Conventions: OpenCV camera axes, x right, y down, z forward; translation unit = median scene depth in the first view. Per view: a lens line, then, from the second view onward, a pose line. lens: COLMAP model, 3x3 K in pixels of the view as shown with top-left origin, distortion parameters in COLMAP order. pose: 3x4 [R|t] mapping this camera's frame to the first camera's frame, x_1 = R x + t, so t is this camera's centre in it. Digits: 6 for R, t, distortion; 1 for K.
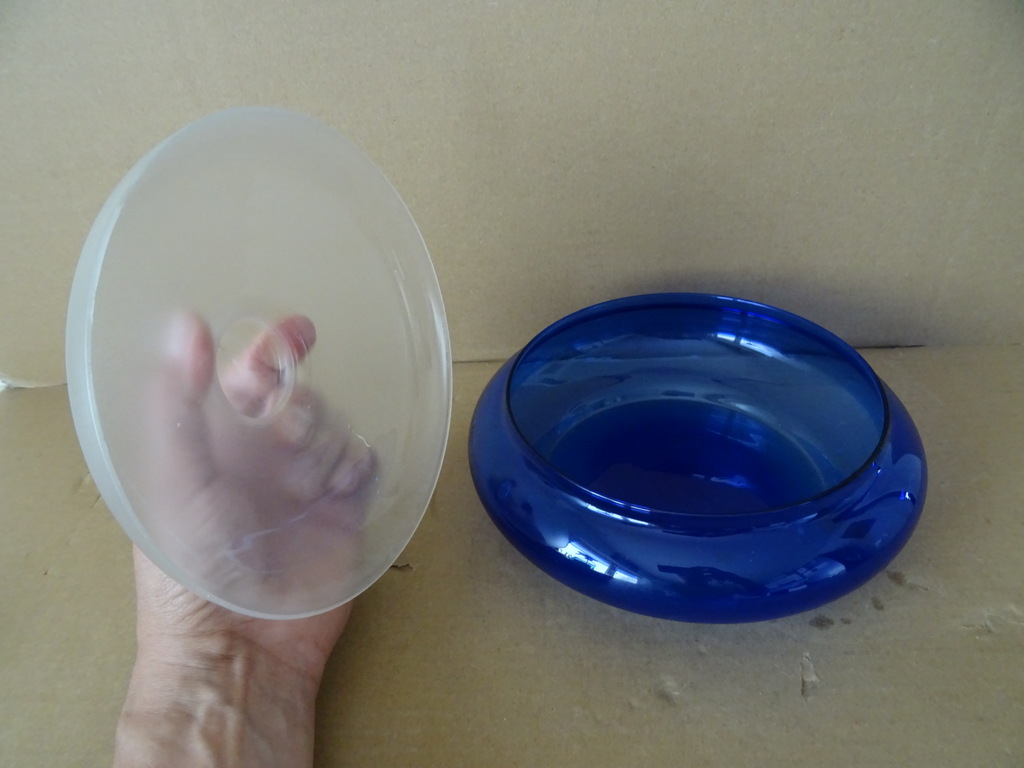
lens RADIAL K [[738.1, 0, 510.9], [0, 738.1, 368.2], [0, 0, 1]] dist [0.004246, -0.002115]
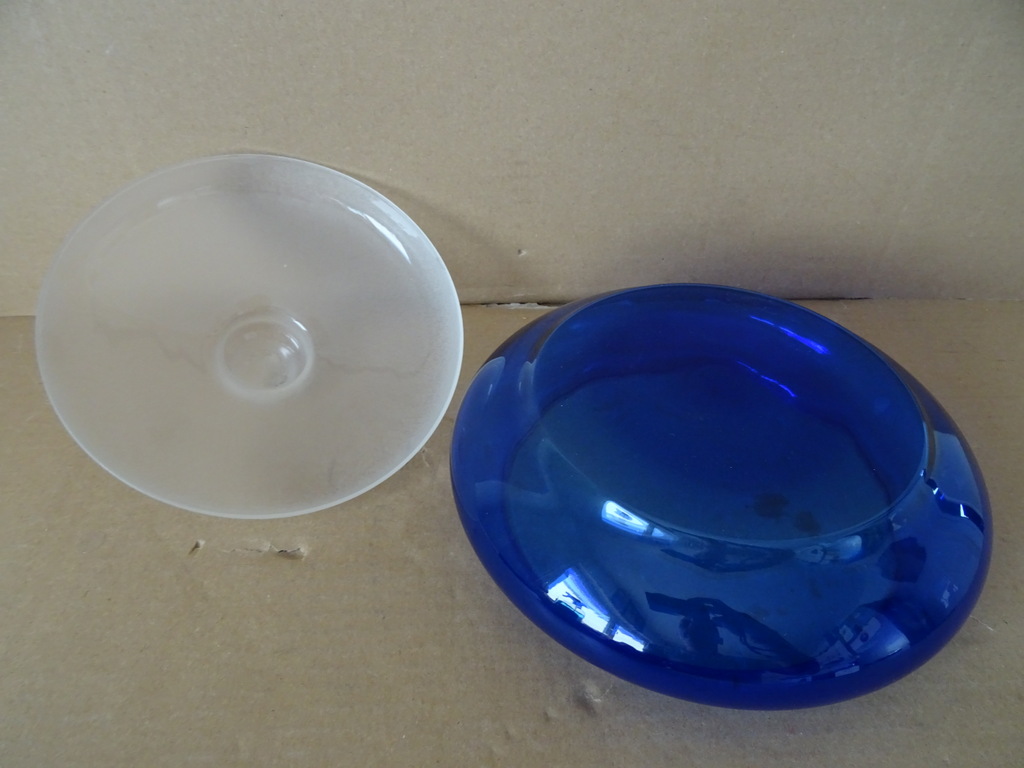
lens RADIAL K [[738.1, 0, 510.9], [0, 738.1, 368.2], [0, 0, 1]] dist [0.004246, -0.002115]
pose [[0.995501, 0.010280, 0.094188, 0.025742], [-0.020420, 0.994013, 0.107336, -0.045502], [-0.092520, -0.108777, 0.989751, 0.139411]]
